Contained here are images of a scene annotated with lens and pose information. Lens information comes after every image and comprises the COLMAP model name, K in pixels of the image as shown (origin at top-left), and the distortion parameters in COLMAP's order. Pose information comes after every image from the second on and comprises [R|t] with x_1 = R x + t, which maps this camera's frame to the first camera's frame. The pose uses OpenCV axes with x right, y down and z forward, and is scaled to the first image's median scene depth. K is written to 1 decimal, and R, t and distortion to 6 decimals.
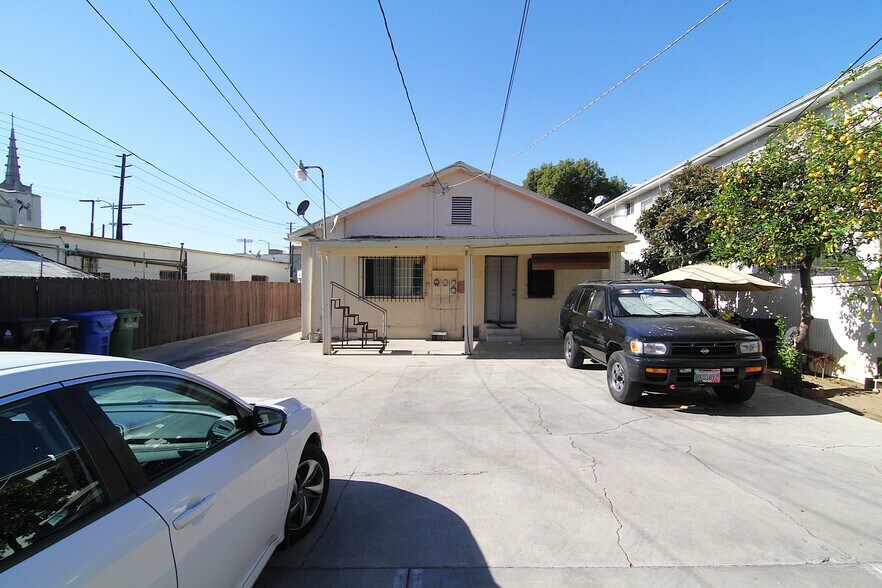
lens RADIAL K [[445.6, 0, 441.0], [0, 445.6, 294.0], [0, 0, 1]] dist [-0.002430, -0.011370]
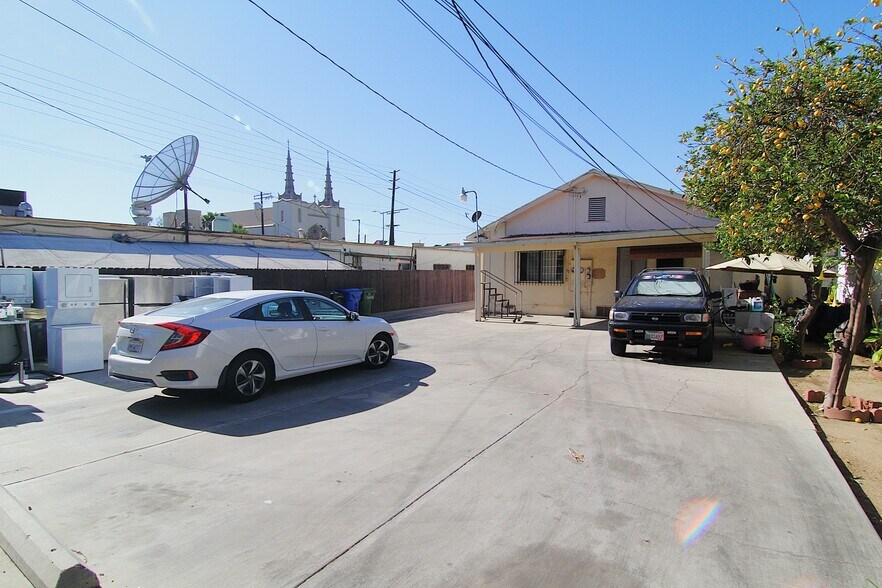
lens RADIAL K [[445.6, 0, 441.0], [0, 445.6, 294.0], [0, 0, 1]] dist [-0.002430, -0.011370]
pose [[0.861139, 0.018555, -0.508031, 0.294867], [-0.003083, 0.999506, 0.031279, 0.002283], [0.508361, -0.025370, 0.860770, -0.240056]]
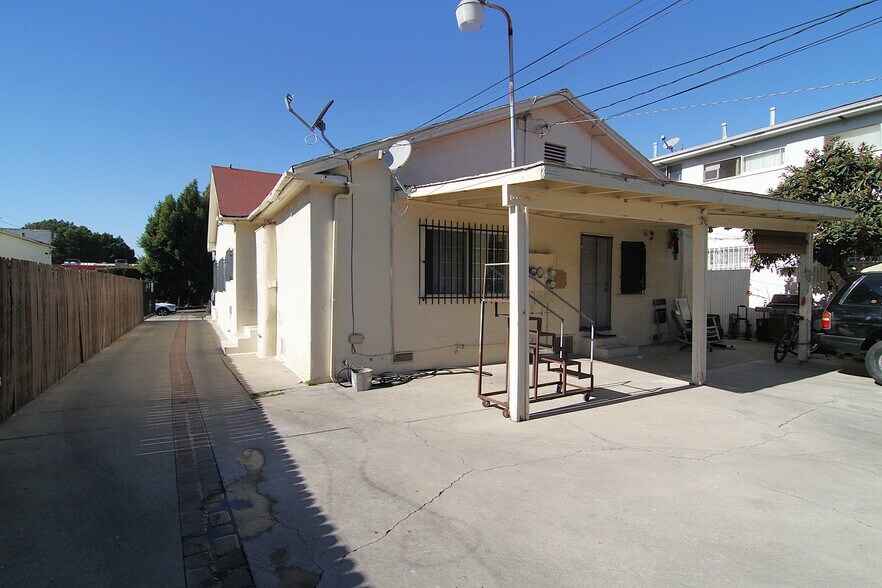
lens RADIAL K [[445.6, 0, 441.0], [0, 445.6, 294.0], [0, 0, 1]] dist [-0.002430, -0.011370]
pose [[0.861899, -0.013960, 0.506887, -0.447297], [0.009838, 0.999893, 0.010811, -0.002592], [-0.506984, -0.004331, 0.861945, 0.514978]]
